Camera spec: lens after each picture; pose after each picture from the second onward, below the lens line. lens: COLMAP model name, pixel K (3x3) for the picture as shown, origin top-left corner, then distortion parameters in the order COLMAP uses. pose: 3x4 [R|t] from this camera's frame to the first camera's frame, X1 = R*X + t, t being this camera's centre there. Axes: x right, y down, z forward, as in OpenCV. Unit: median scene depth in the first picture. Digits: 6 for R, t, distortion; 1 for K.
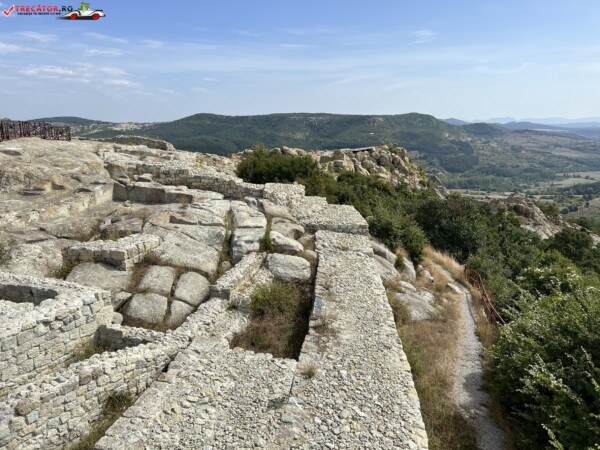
lens RADIAL K [[452.0, 0, 300.0], [0, 452.0, 225.0], [0, 0, 1]] dist [0.060147, -0.074259]
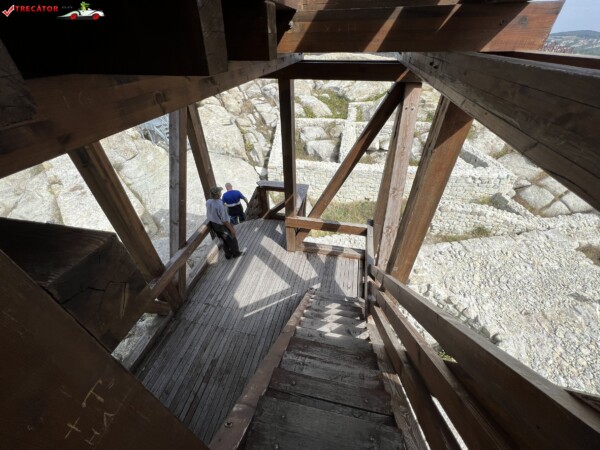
lens RADIAL K [[240.8, 0, 301.9], [0, 240.8, 226.2], [0, 0, 1]] dist [0.000804, 0.000090]
pose [[0.364989, 0.577195, -0.730499, 0.035999], [-0.203566, 0.815120, 0.542347, -0.020631], [0.908484, -0.049246, 0.415007, -0.076657]]
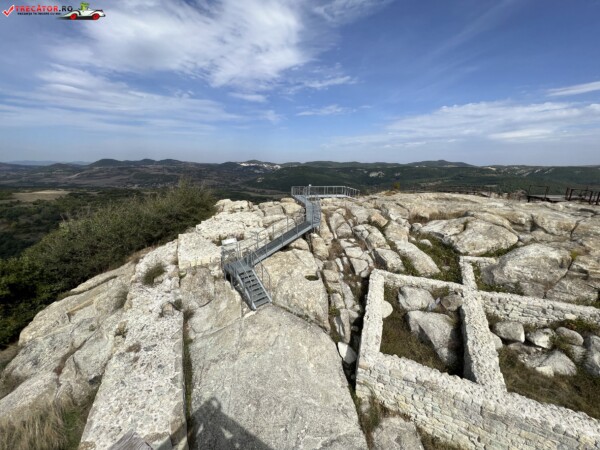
lens RADIAL K [[240.8, 0, 301.9], [0, 240.8, 226.2], [0, 0, 1]] dist [0.000804, 0.000090]
pose [[0.054402, 0.255398, -0.965304, -0.239689], [-0.224217, 0.945173, 0.237435, -0.125604], [0.973020, 0.203521, 0.108683, -0.090700]]
